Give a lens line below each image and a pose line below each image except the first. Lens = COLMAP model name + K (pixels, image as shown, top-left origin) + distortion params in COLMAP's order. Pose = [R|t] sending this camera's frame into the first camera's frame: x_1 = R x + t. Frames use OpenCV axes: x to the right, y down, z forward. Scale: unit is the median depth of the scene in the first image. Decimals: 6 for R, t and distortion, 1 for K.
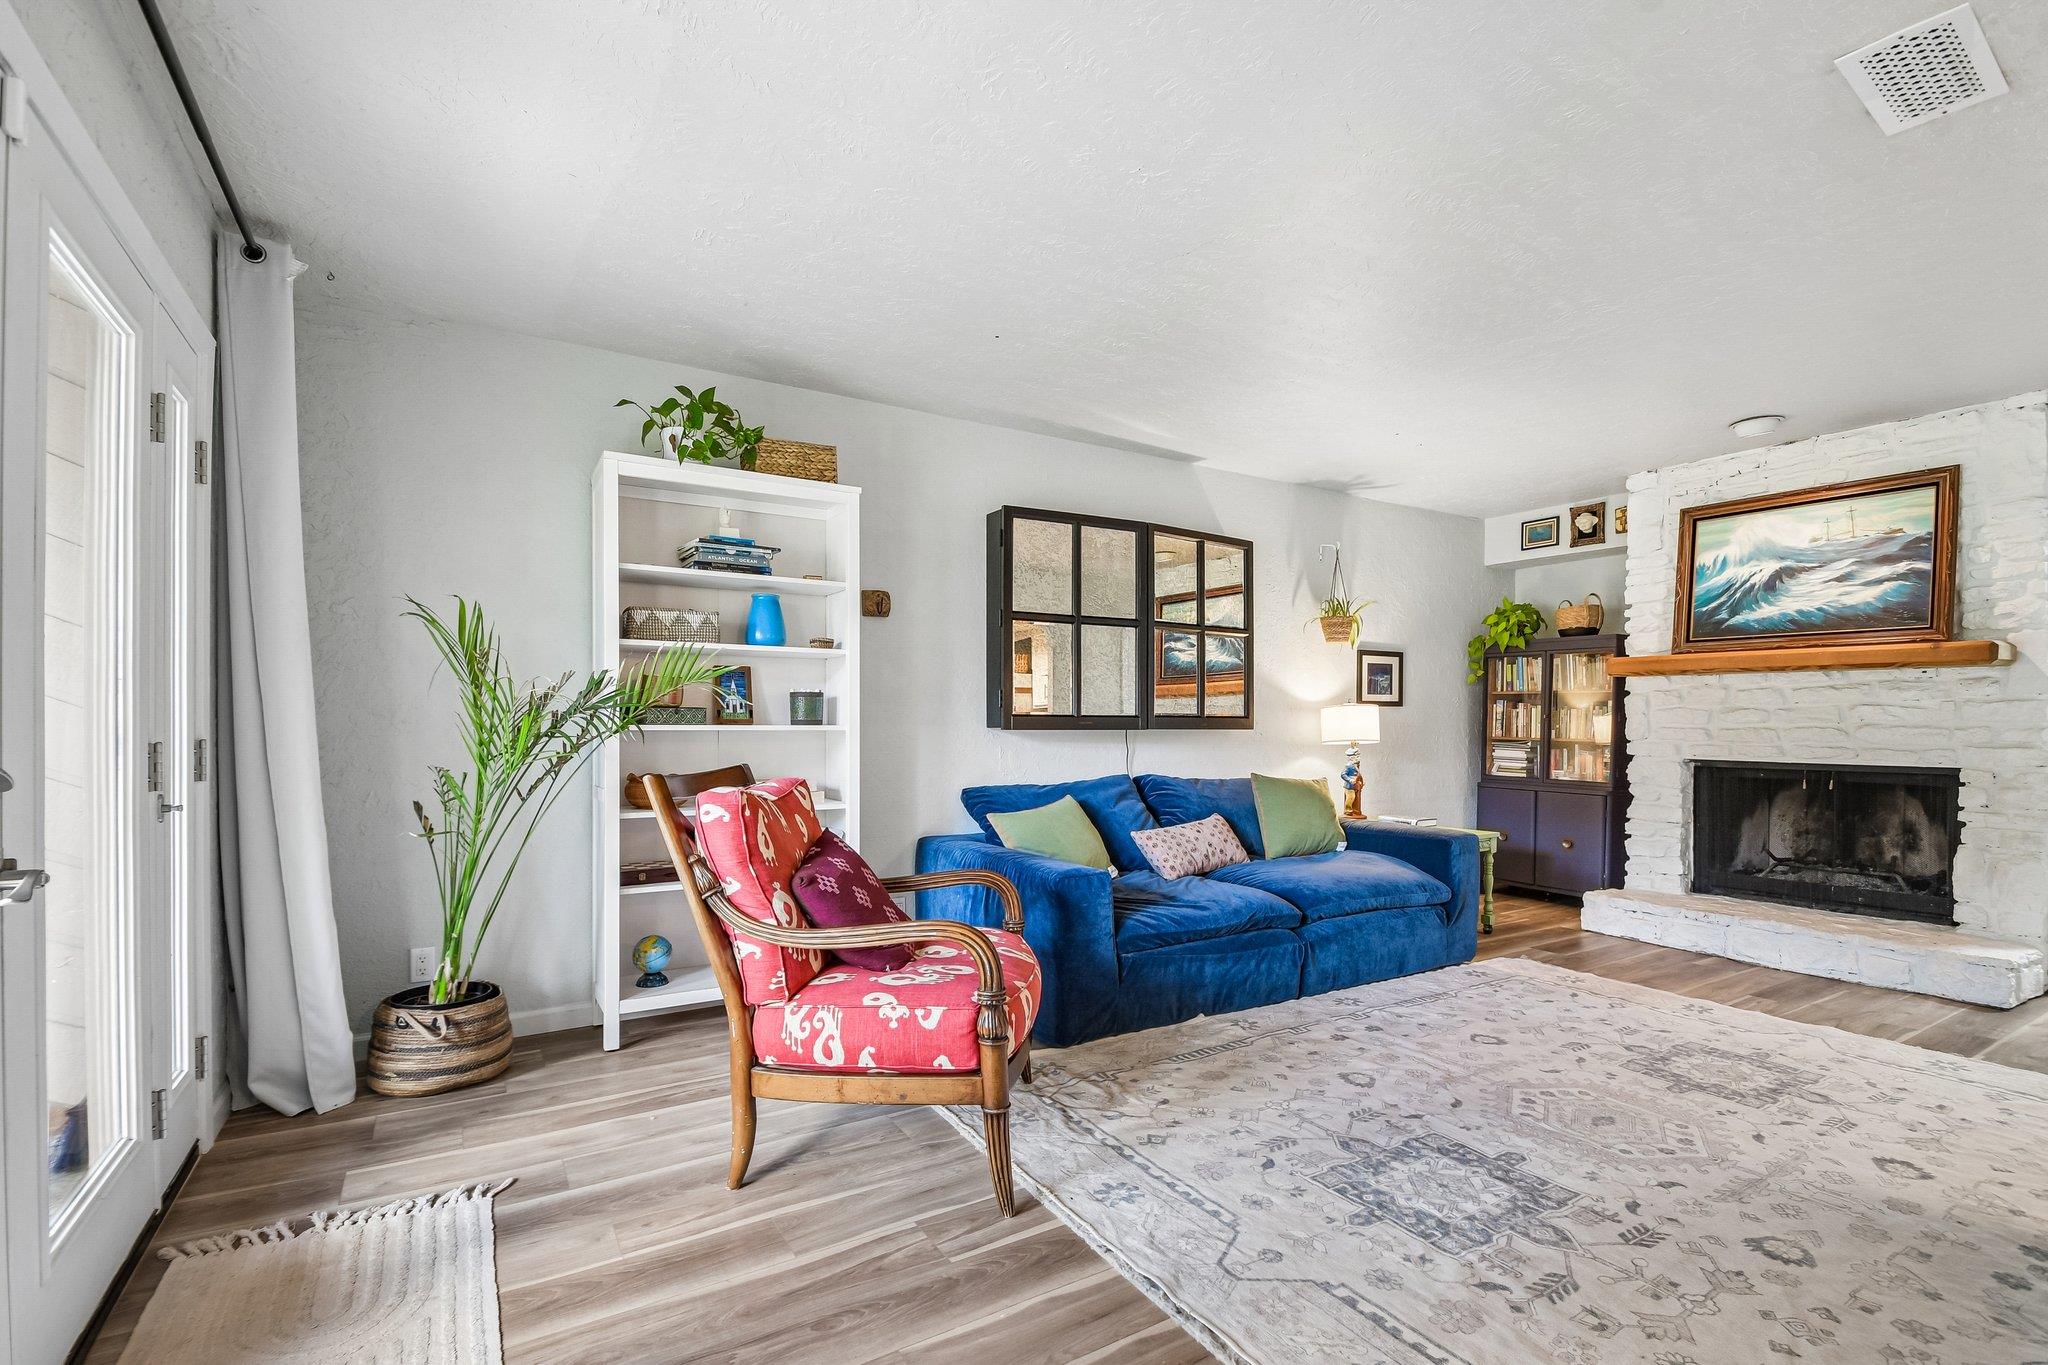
lens RADIAL K [[922.8, 0, 1013.8], [0, 922.8, 730.8], [0, 0, 1]] dist [0.009471, -0.017005]
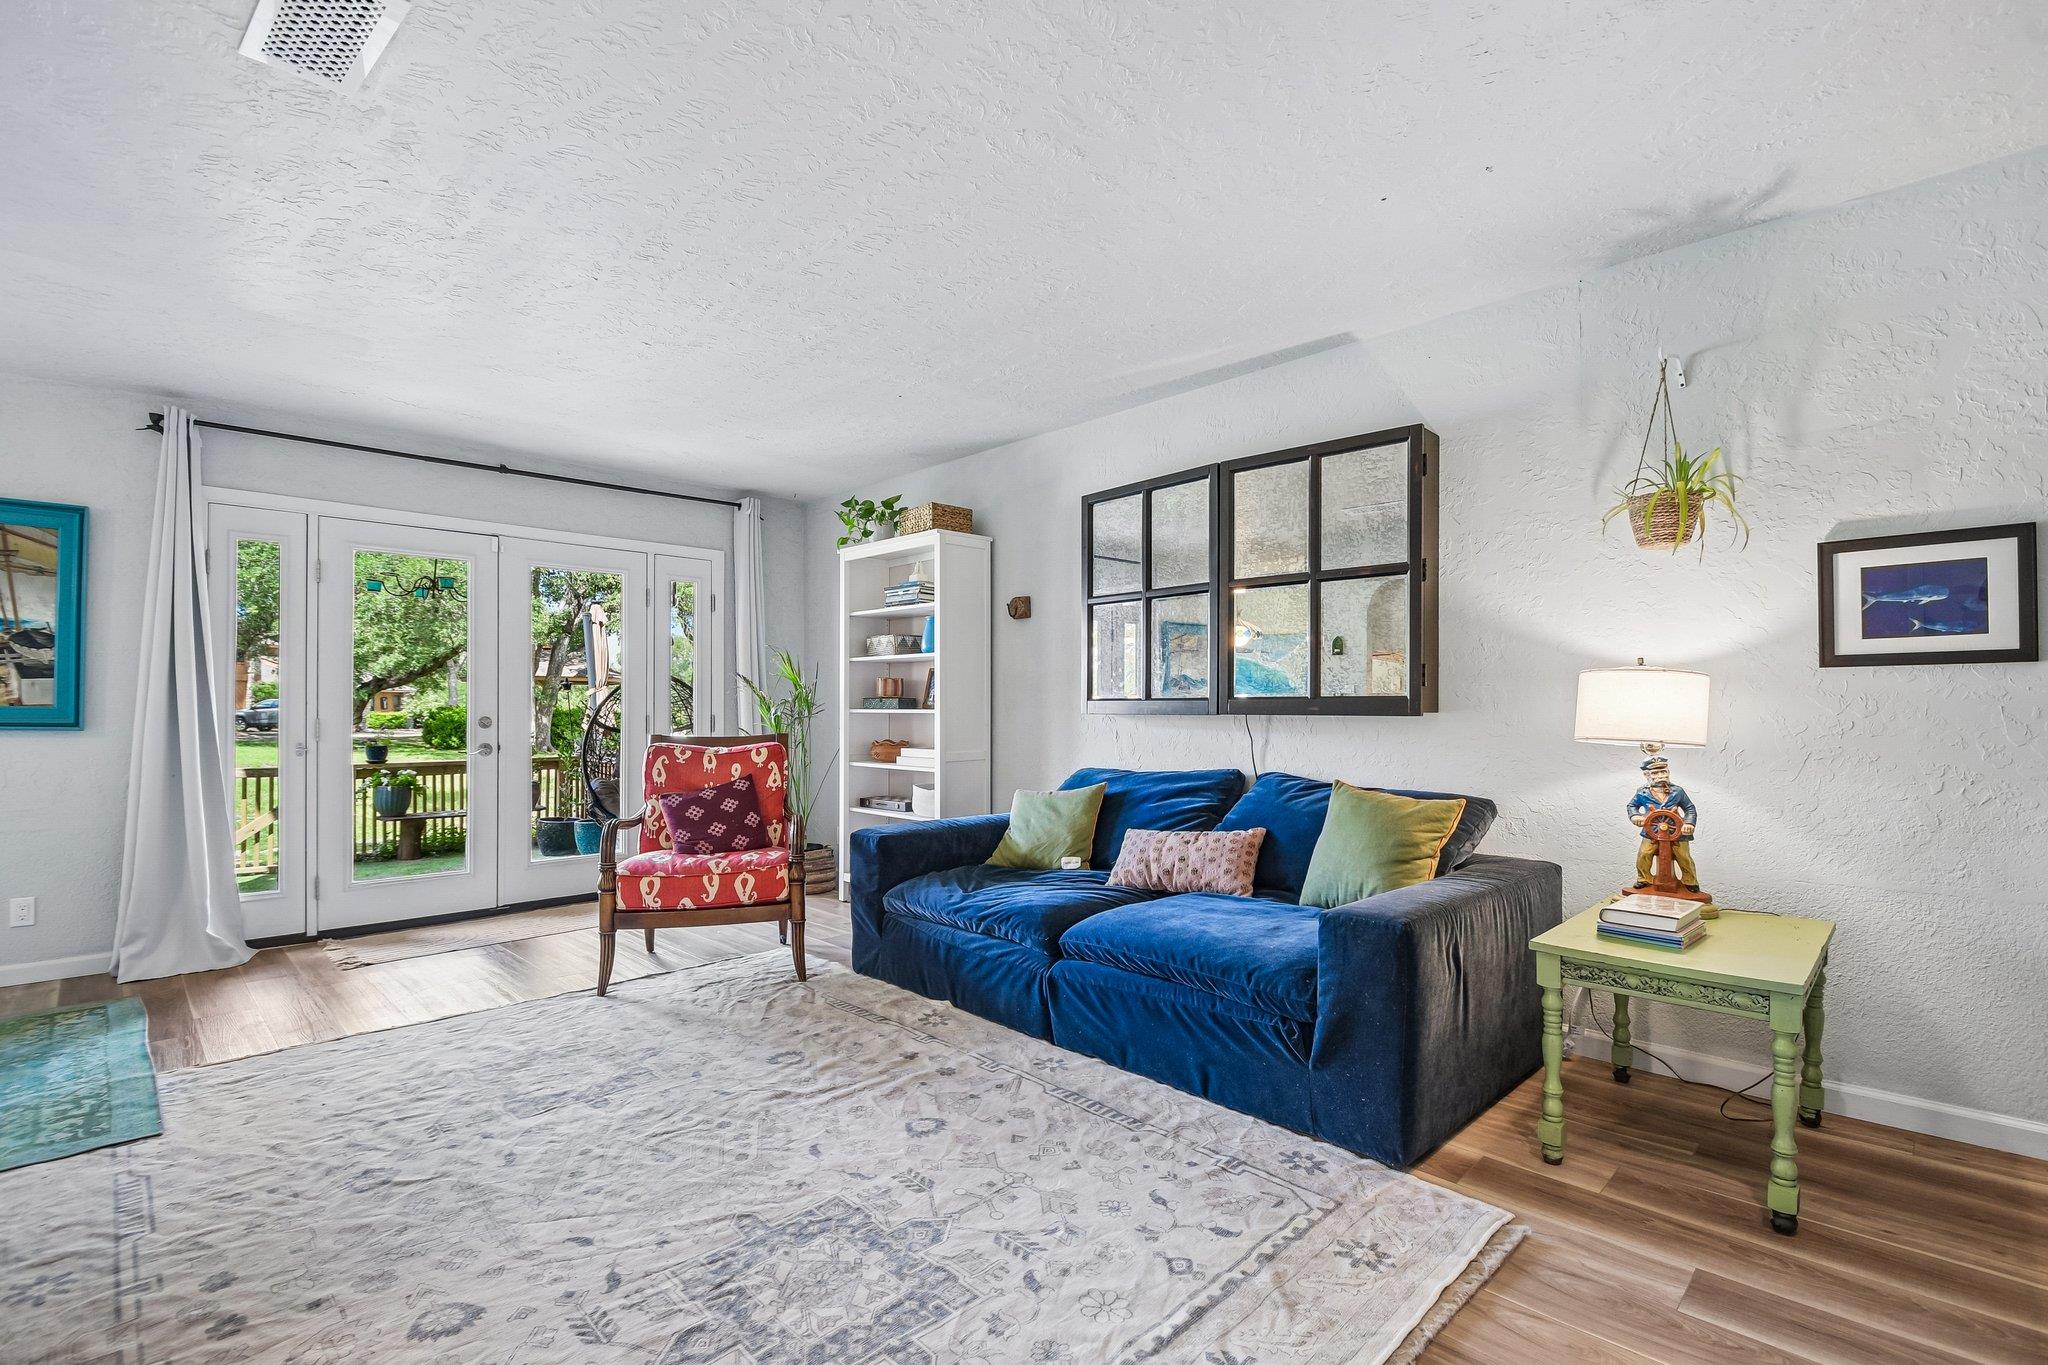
lens RADIAL K [[923.3, 0, 1017.0], [0, 923.3, 714.1], [0, 0, 1]] dist [0.017185, -0.017948]
pose [[0.236887, 0.004326, -0.971528, 0.993703], [-0.004391, 0.999985, 0.003382, -0.005289], [0.971527, 0.003465, 0.236902, 0.699692]]
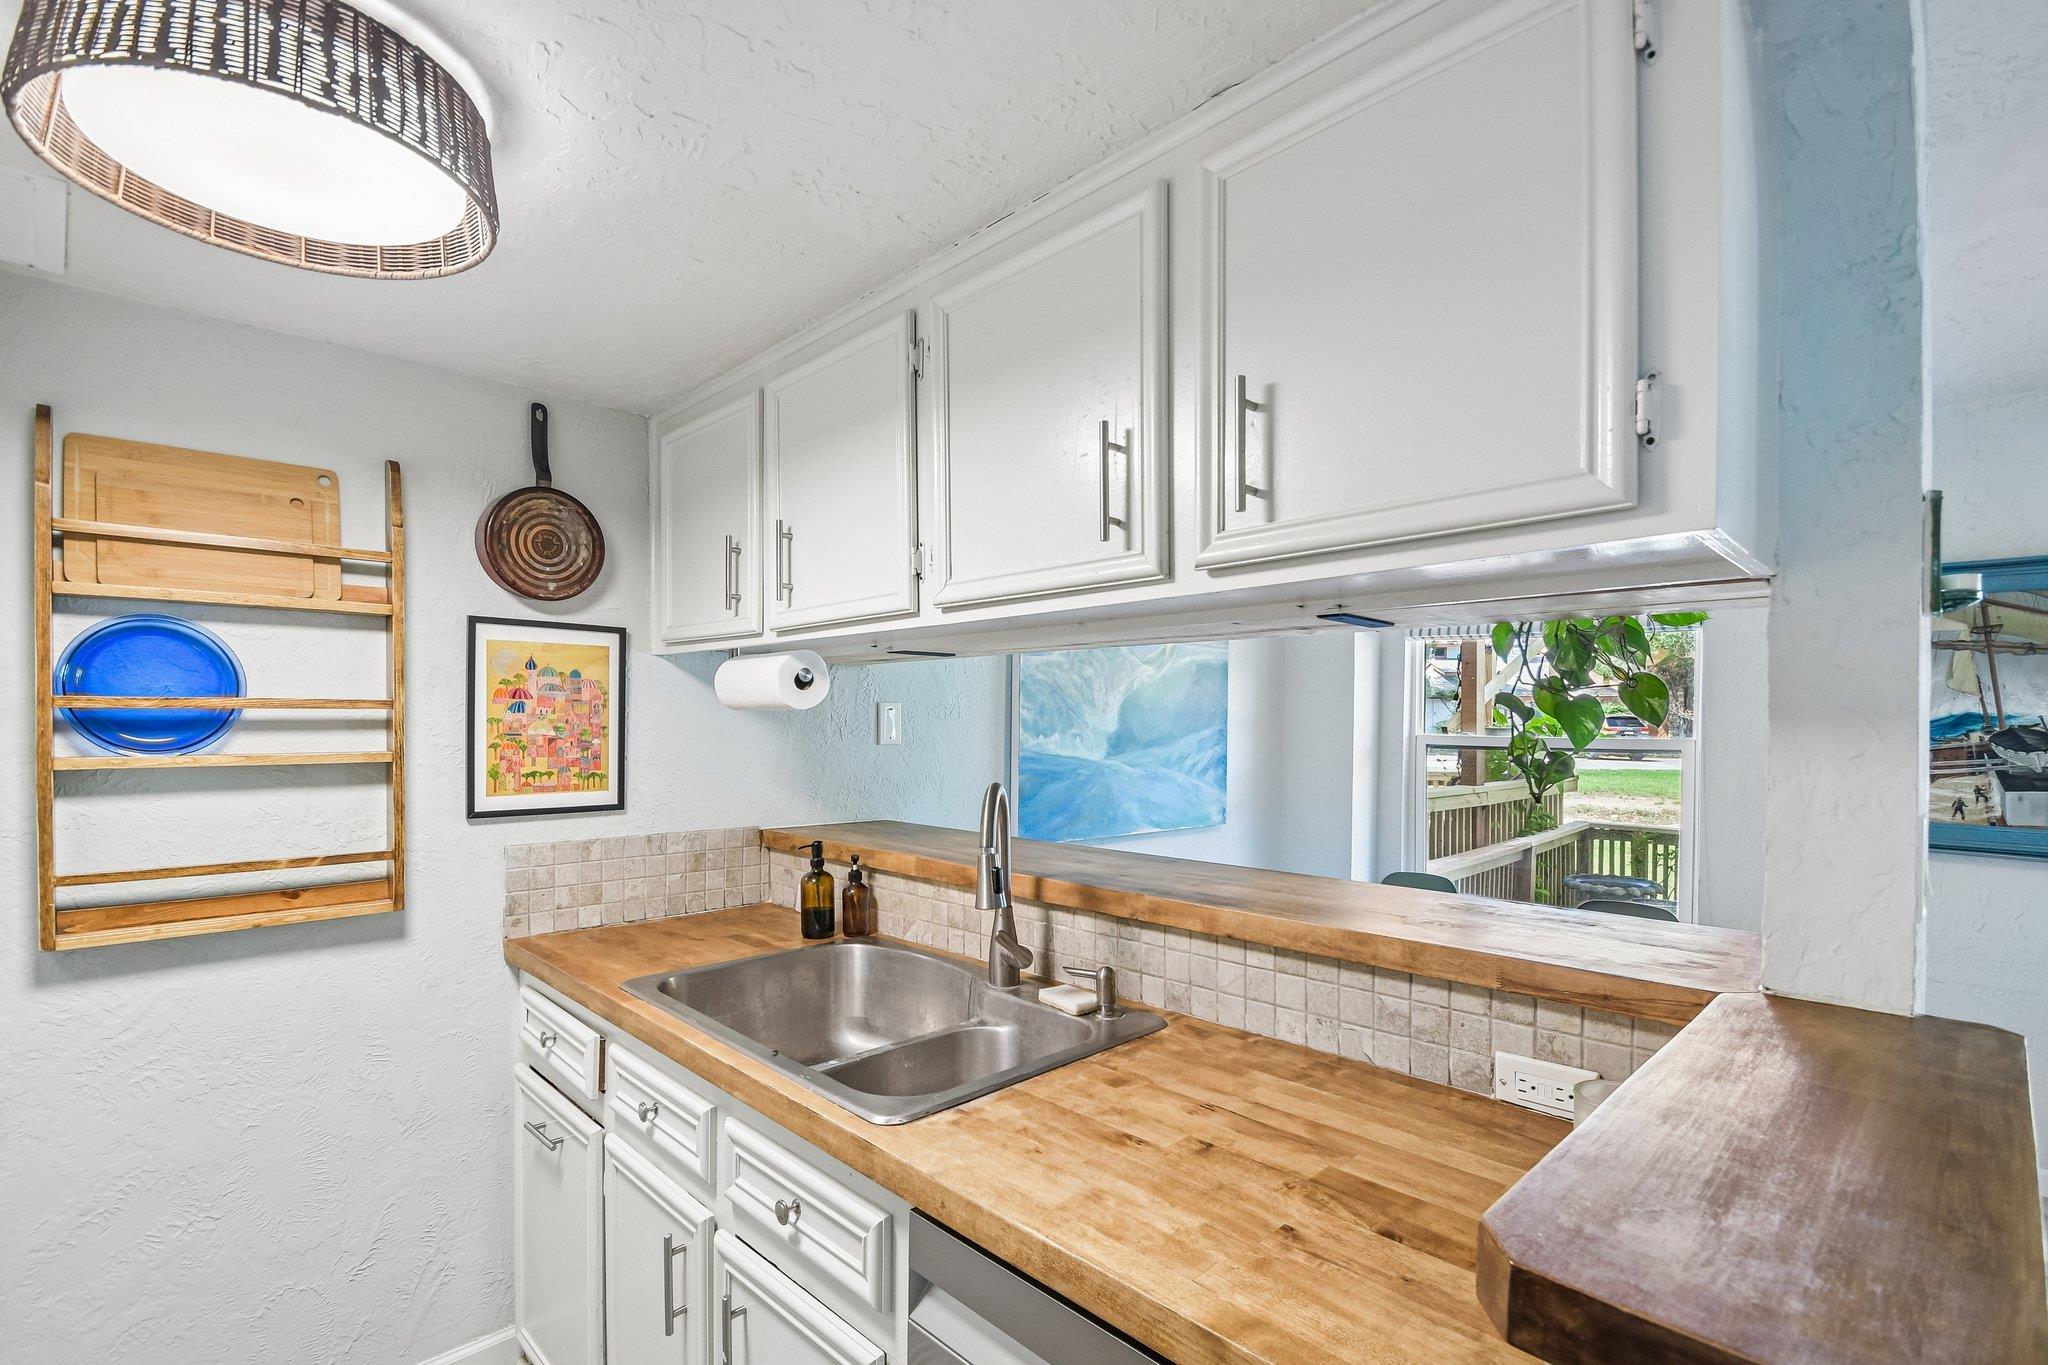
lens RADIAL K [[929.1, 0, 1027.5], [0, 929.1, 721.8], [0, 0, 1]] dist [0.002999, -0.011963]
pose [[-0.972237, -0.006879, -0.233897, 0.762075], [-0.007684, 0.999967, 0.002528, -0.082554], [0.233872, 0.004255, -0.972258, 0.460494]]
